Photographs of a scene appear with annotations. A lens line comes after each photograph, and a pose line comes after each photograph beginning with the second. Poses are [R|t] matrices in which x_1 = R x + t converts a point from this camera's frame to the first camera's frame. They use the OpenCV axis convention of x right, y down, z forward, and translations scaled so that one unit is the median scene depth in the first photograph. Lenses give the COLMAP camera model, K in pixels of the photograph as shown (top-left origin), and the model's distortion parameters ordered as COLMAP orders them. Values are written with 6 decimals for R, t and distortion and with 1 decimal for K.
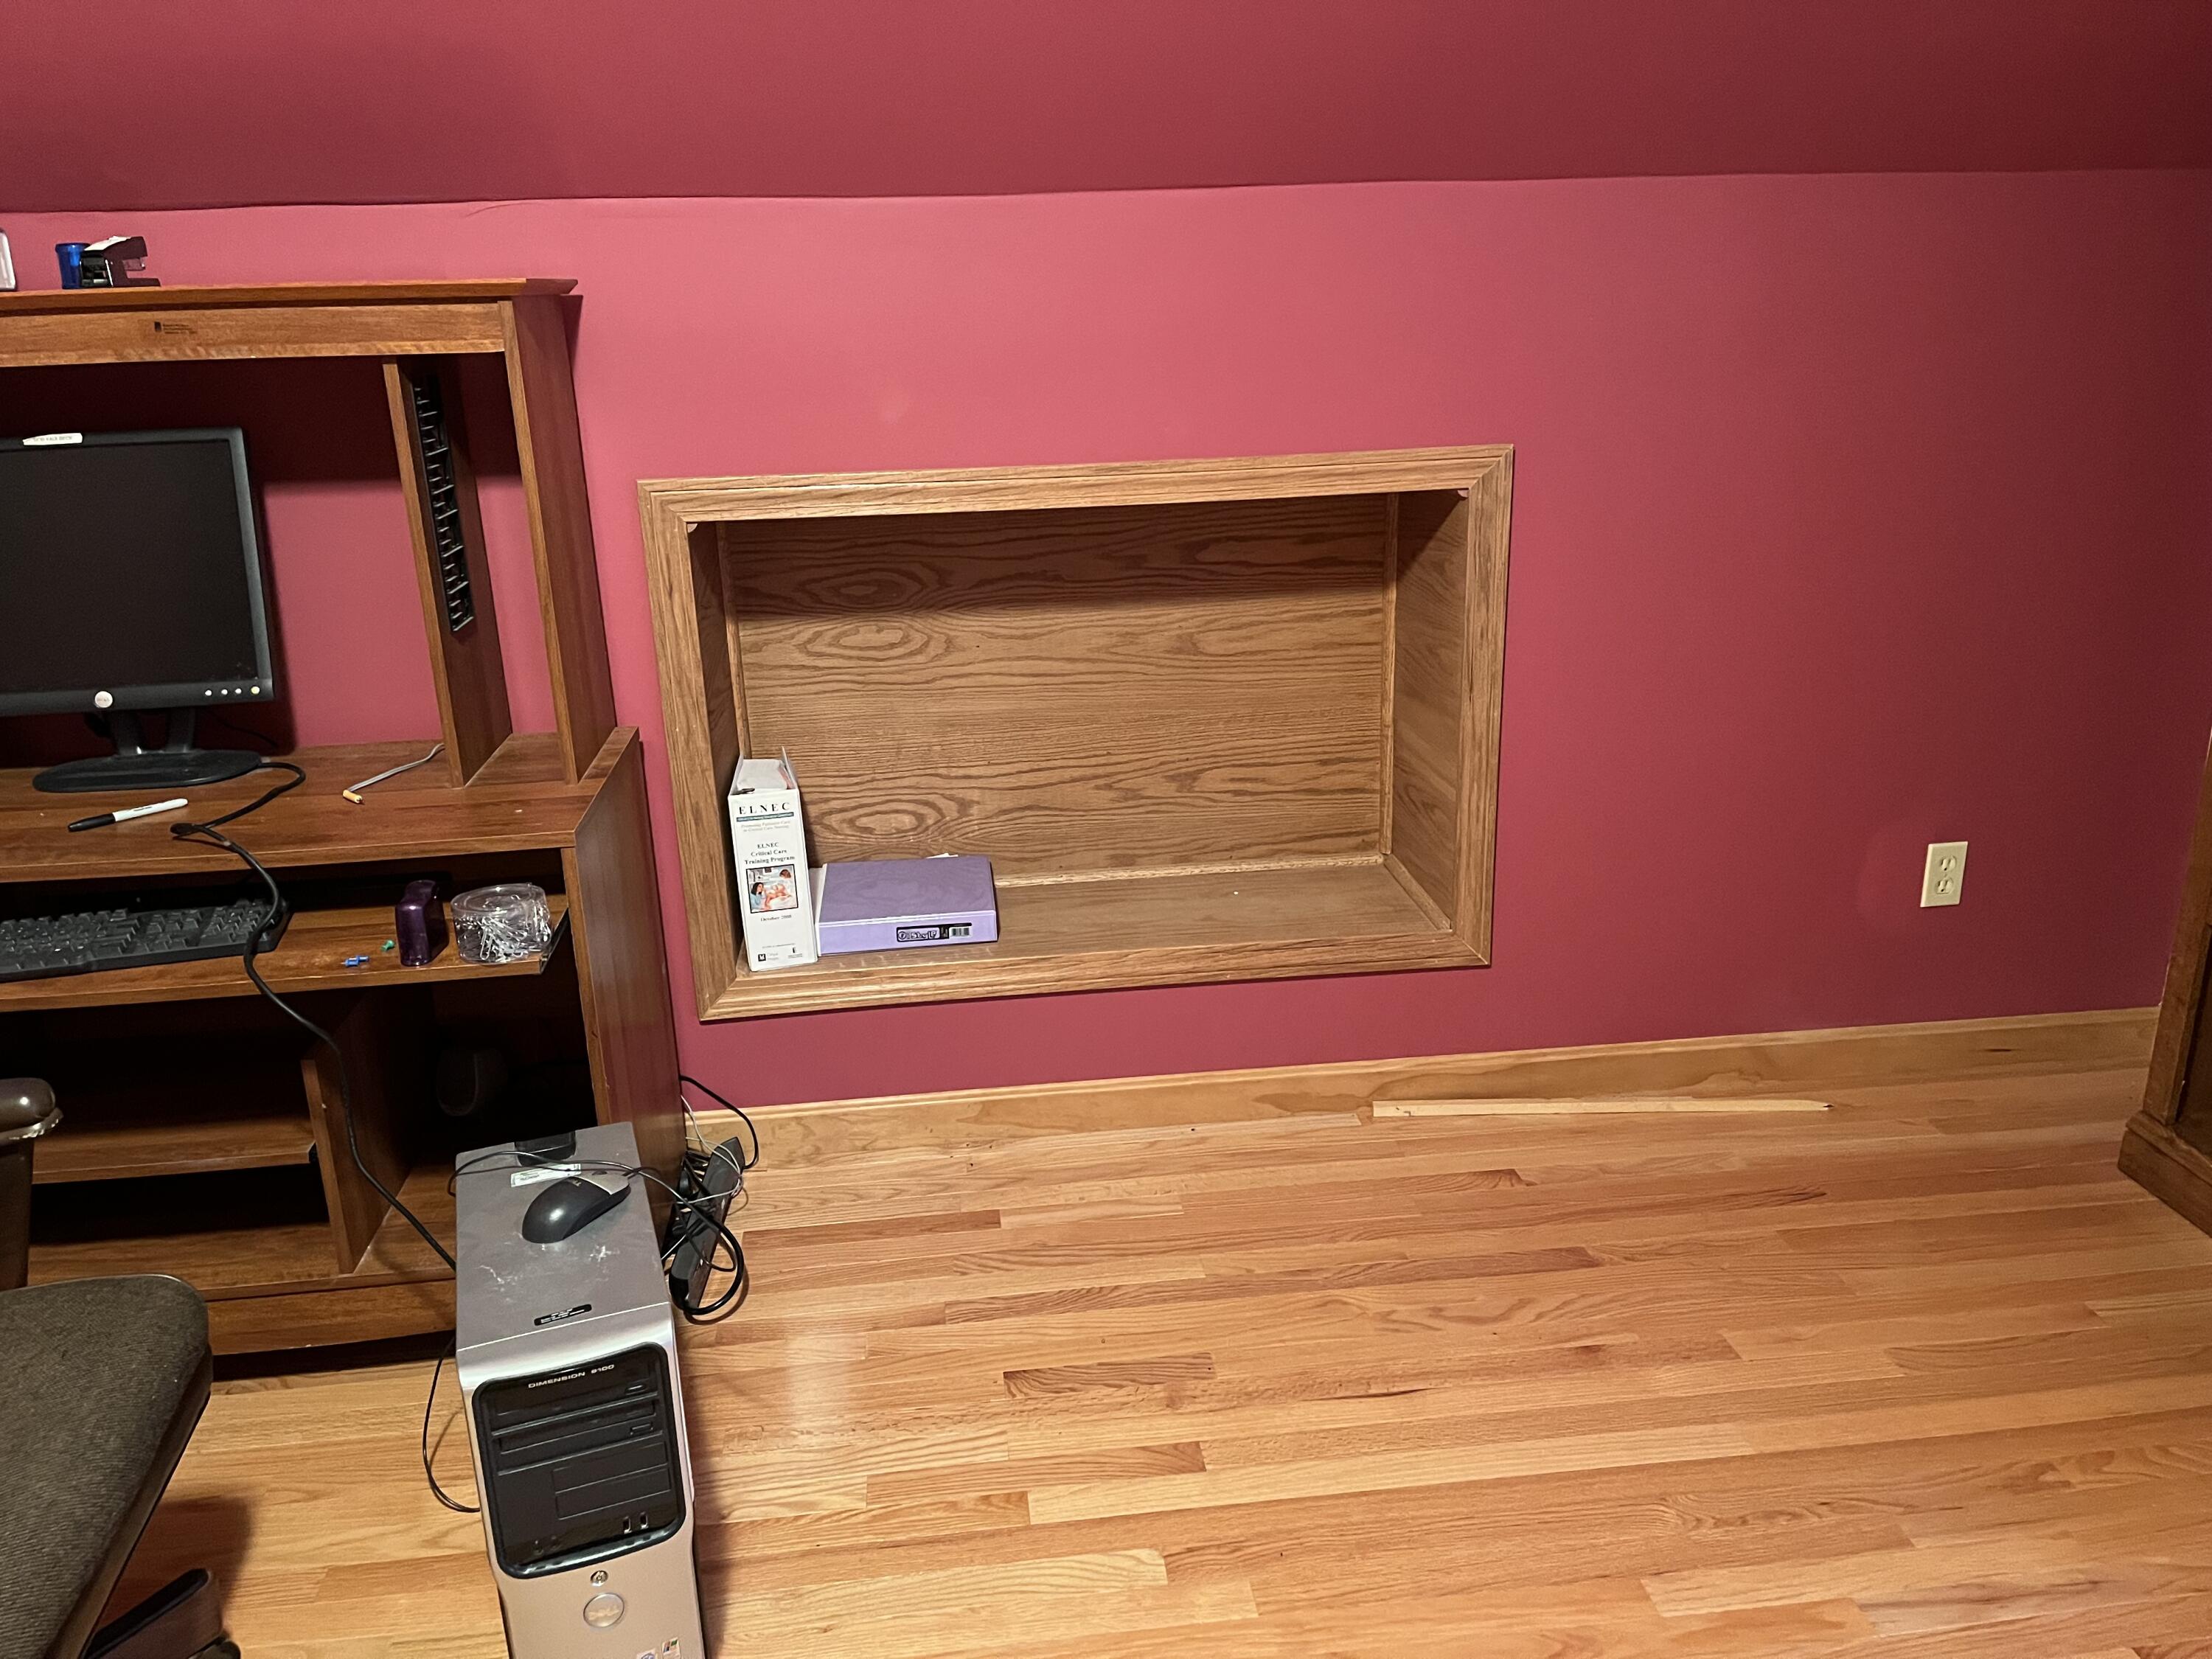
lens RADIAL K [[1664.4, 0, 1092.1], [0, 1664.4, 827.8], [0, 0, 1]] dist [0.064560, -0.081088]
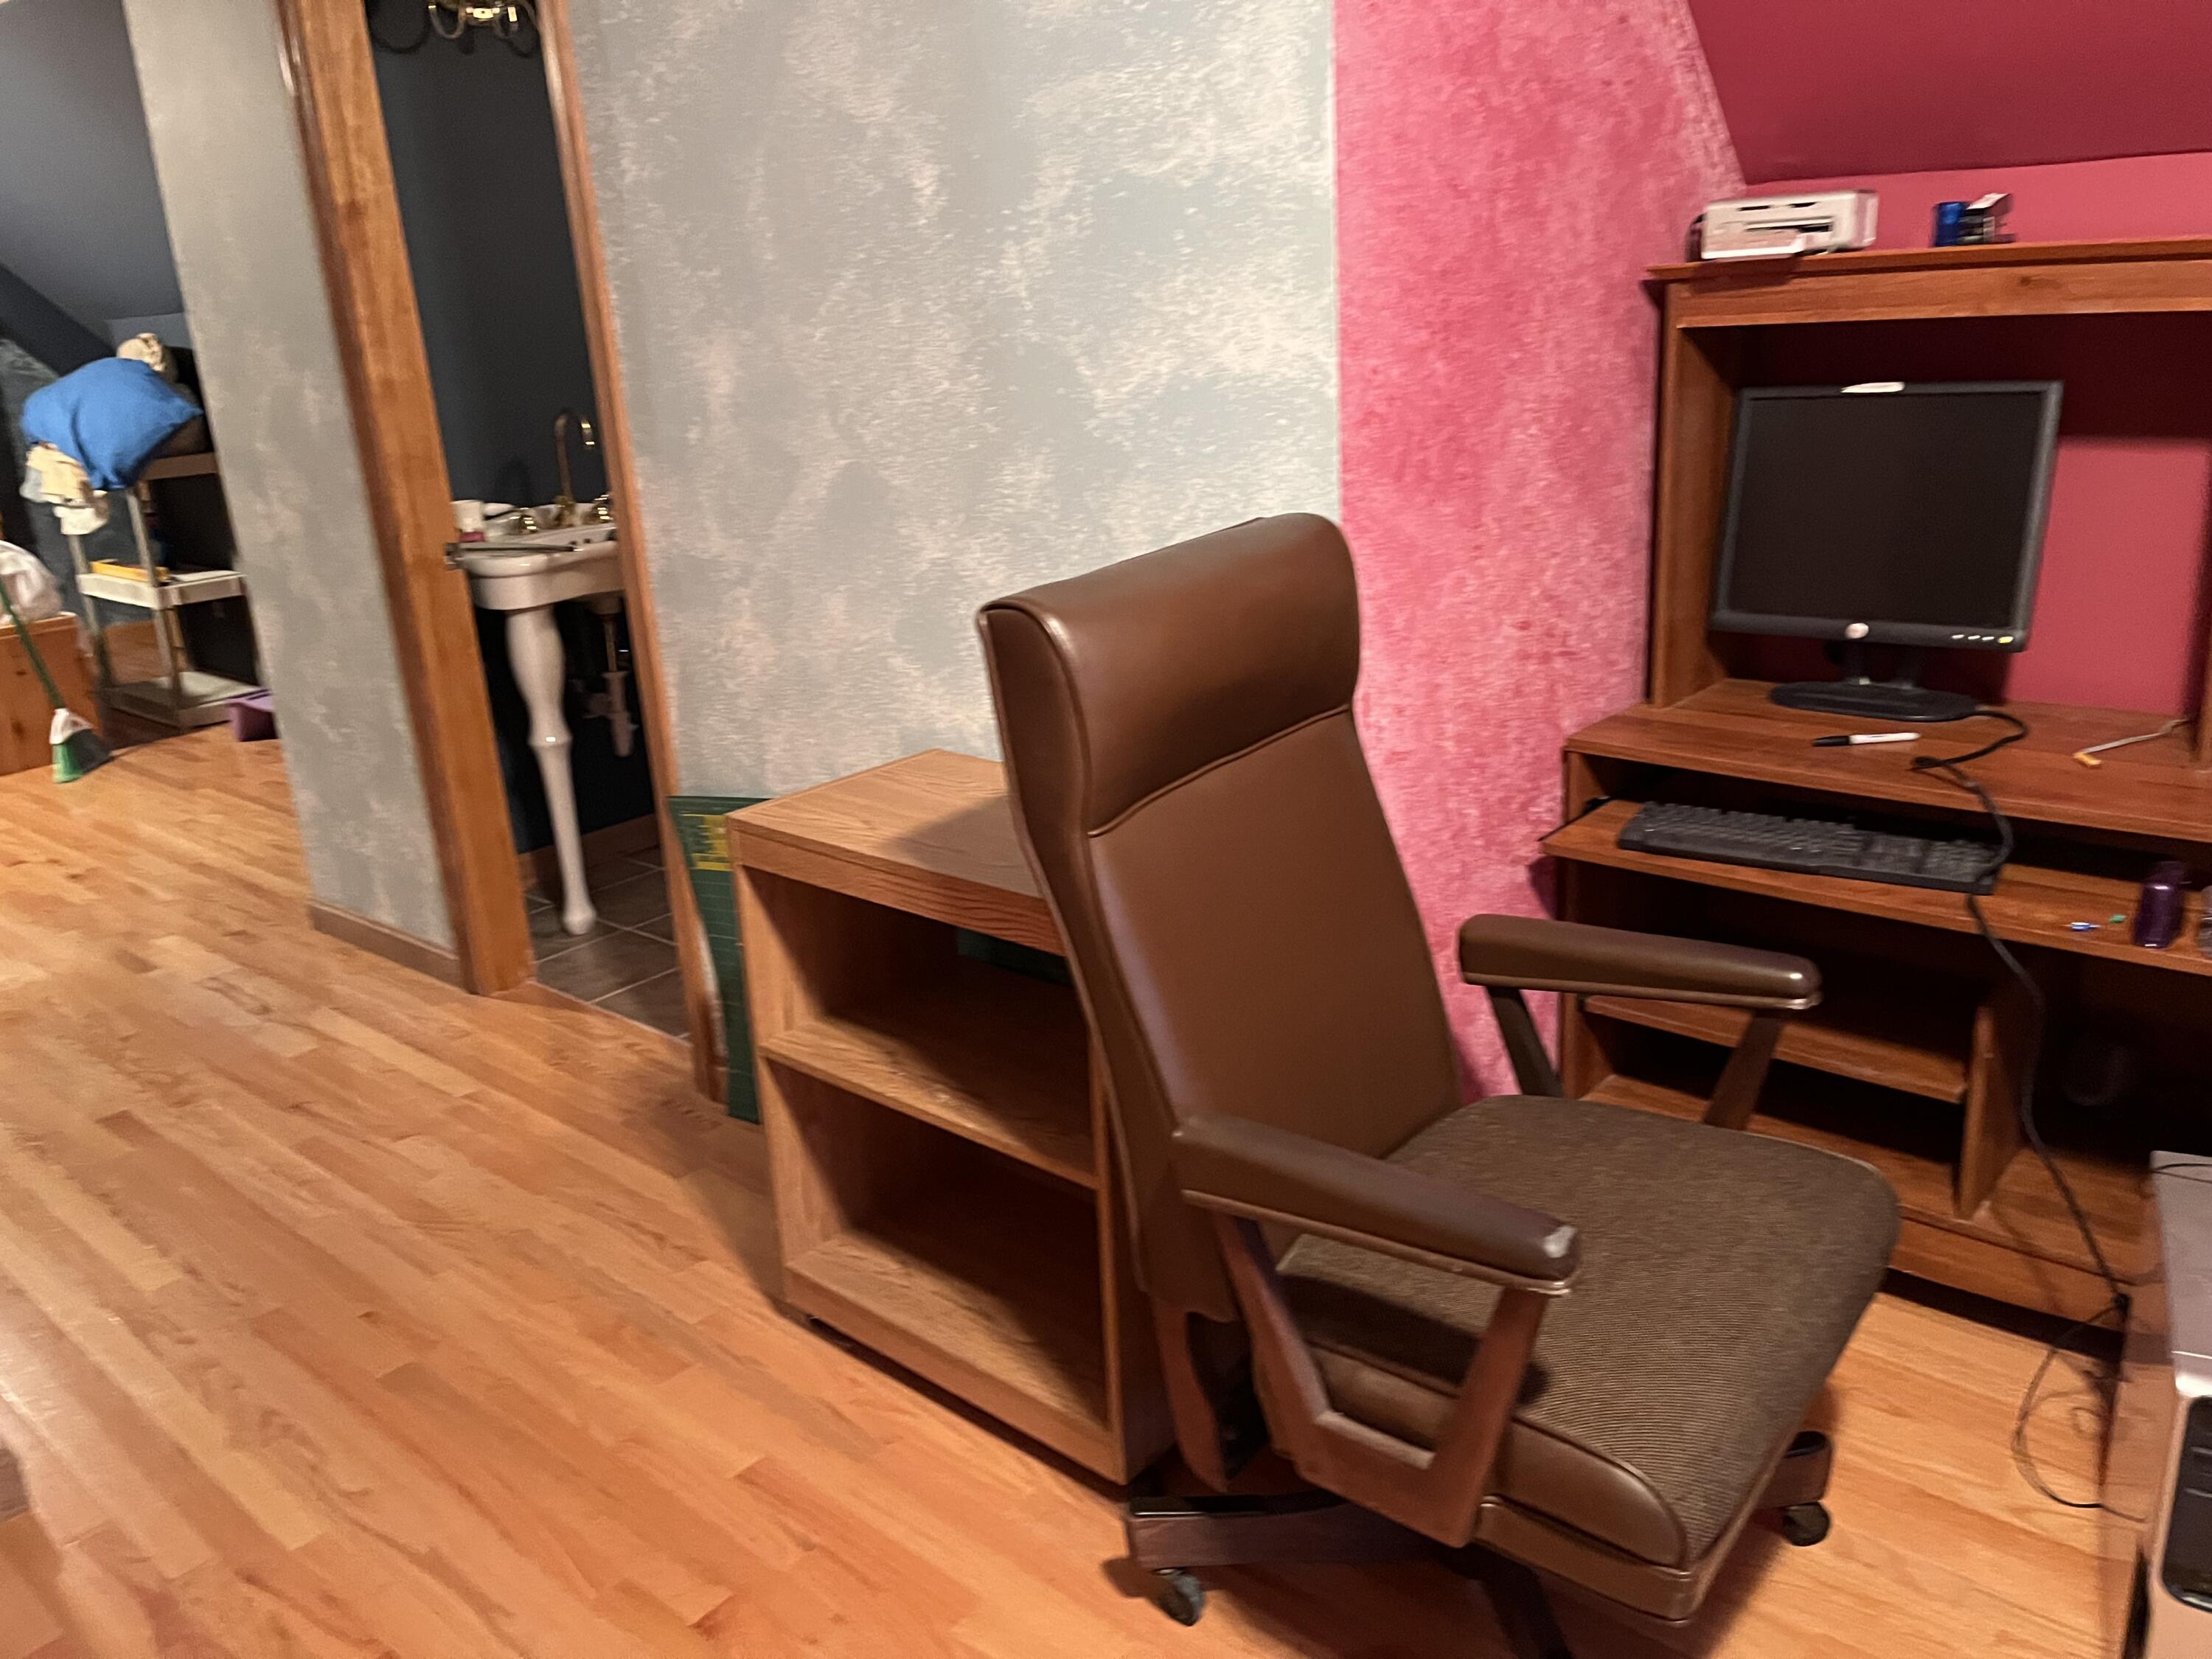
lens RADIAL K [[1664.4, 0, 1113.7], [0, 1664.4, 824.8], [0, 0, 1]] dist [0.064560, -0.081088]
pose [[0.670827, 0.212090, -0.710639, -0.111827], [-0.191662, 0.975261, 0.110142, 0.018157], [0.716419, 0.062316, 0.694882, -0.084882]]
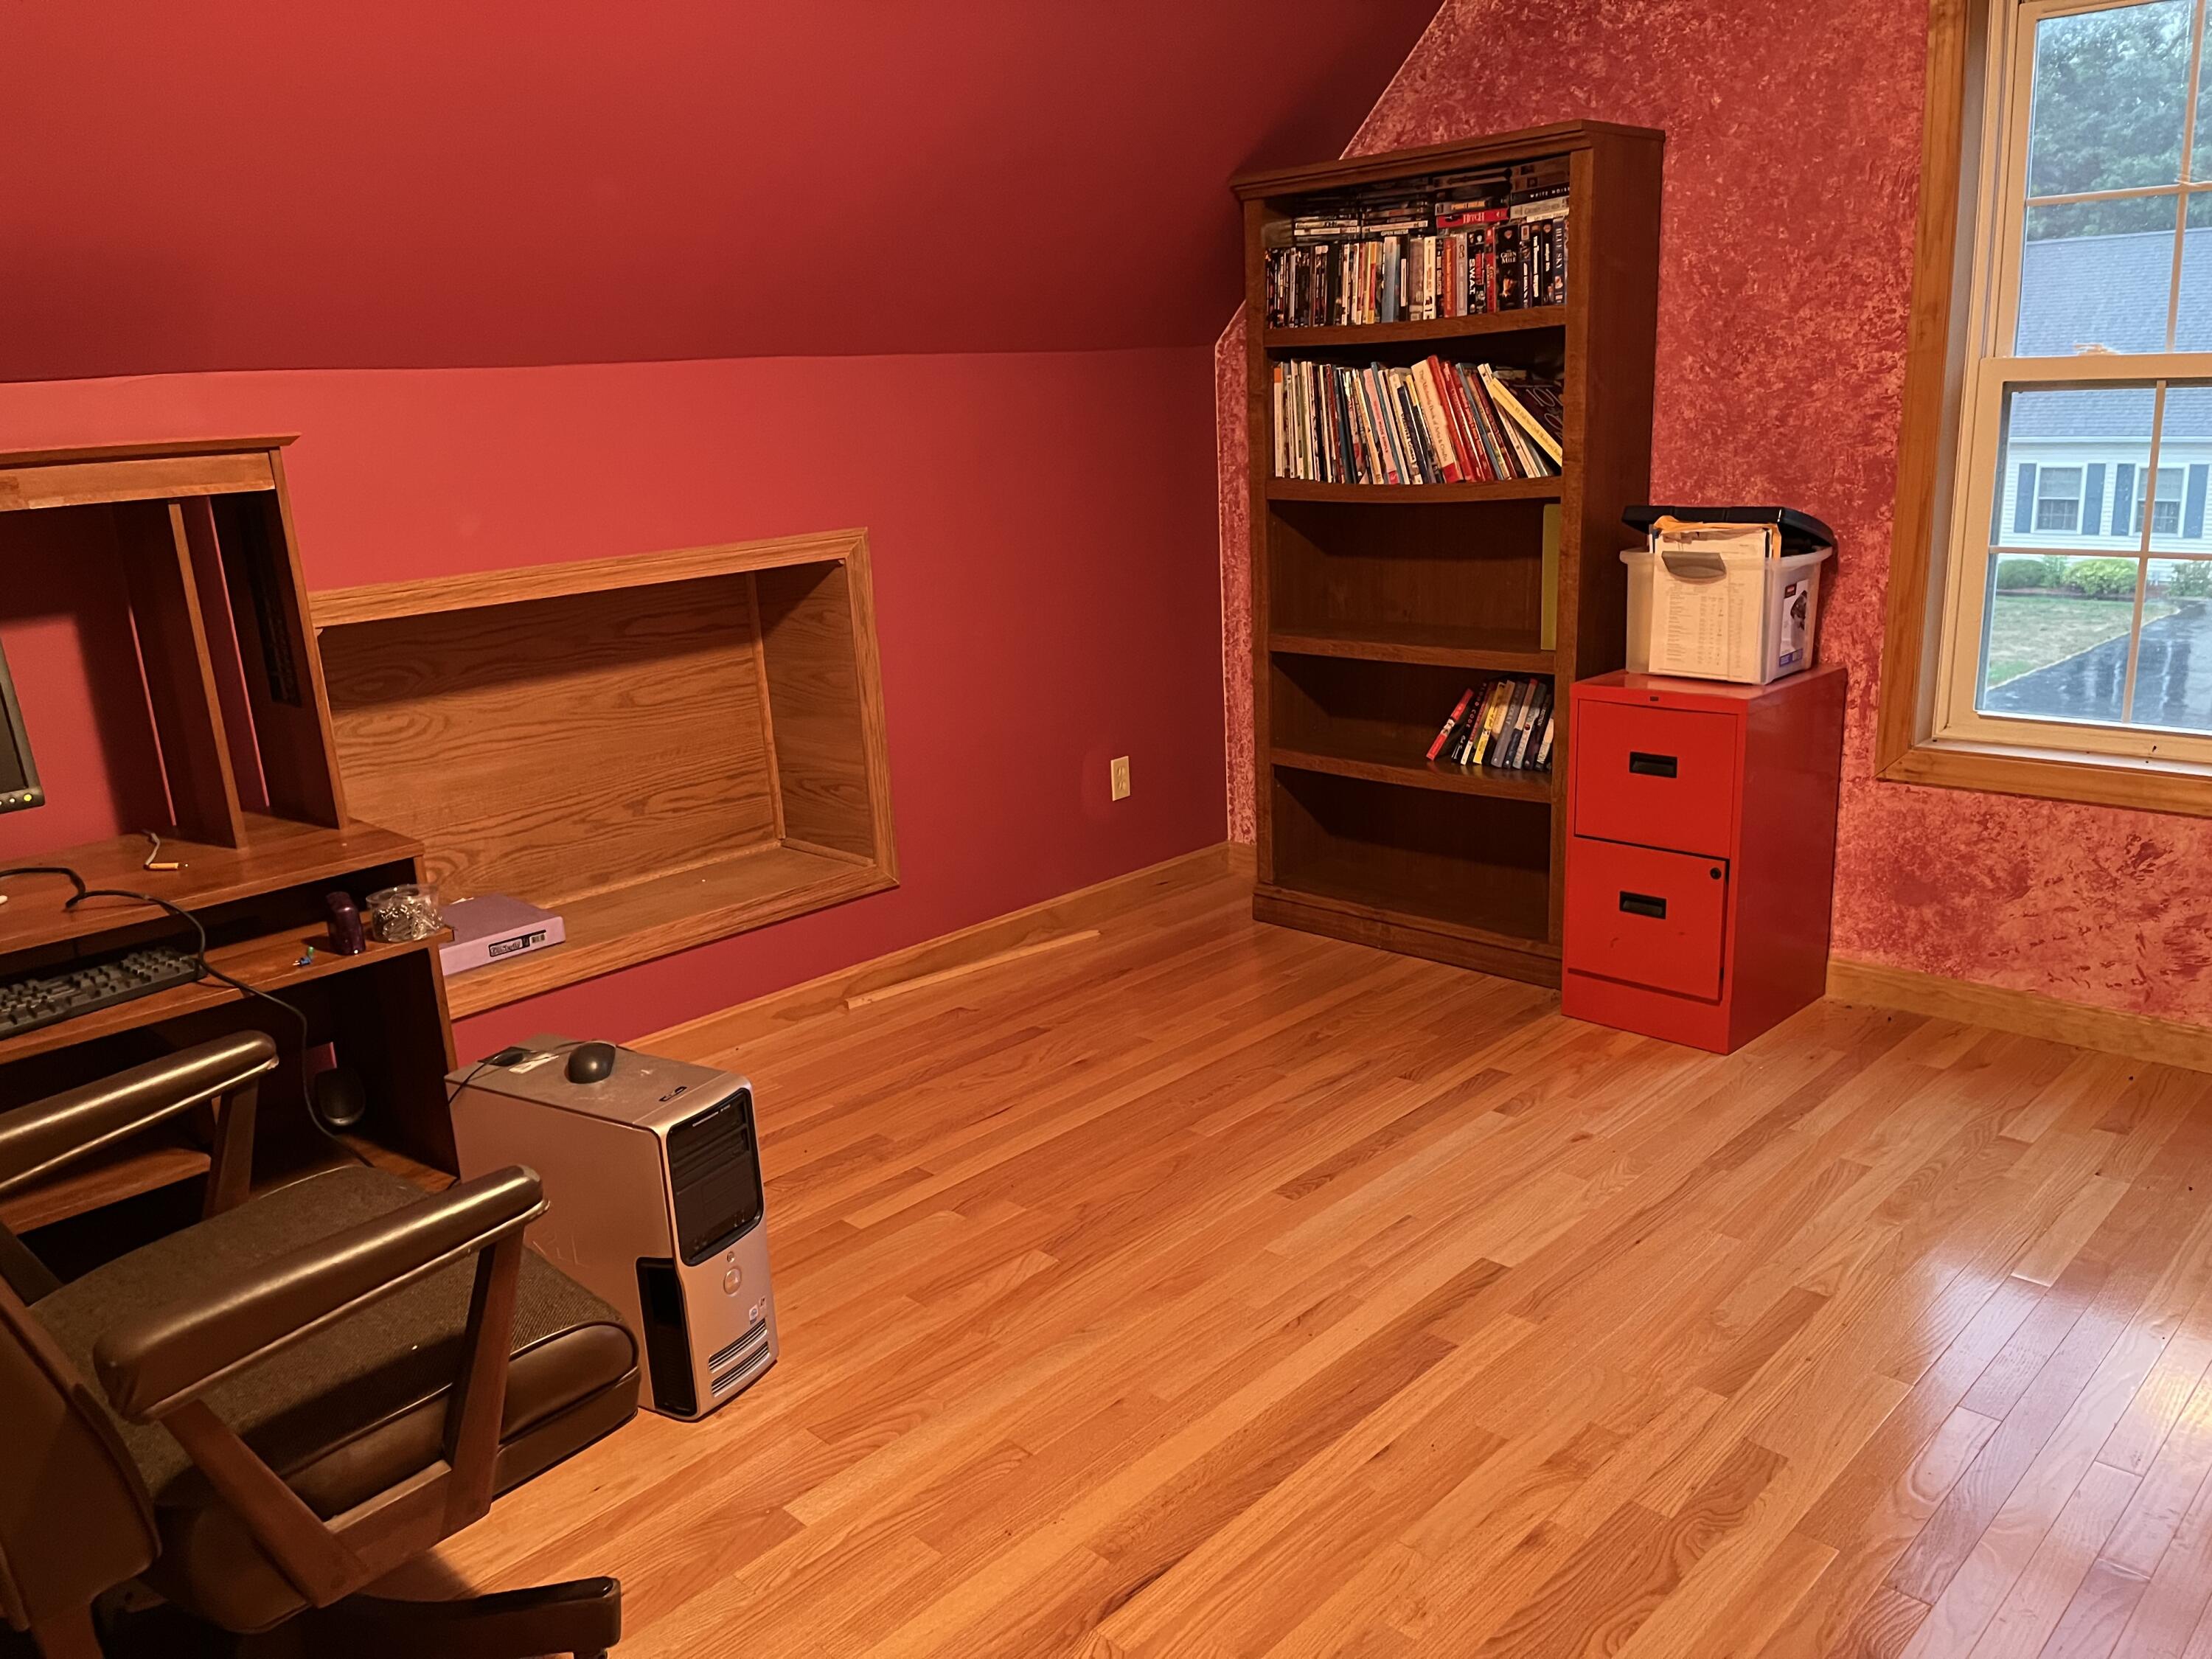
lens RADIAL K [[1664.4, 0, 1084.2], [0, 1664.4, 841.9], [0, 0, 1]] dist [0.064560, -0.081088]
pose [[0.782701, -0.177025, 0.596692, -0.620258], [0.222870, 0.974843, -0.003131, 0.108946], [-0.581127, 0.135435, 0.802464, -0.319420]]
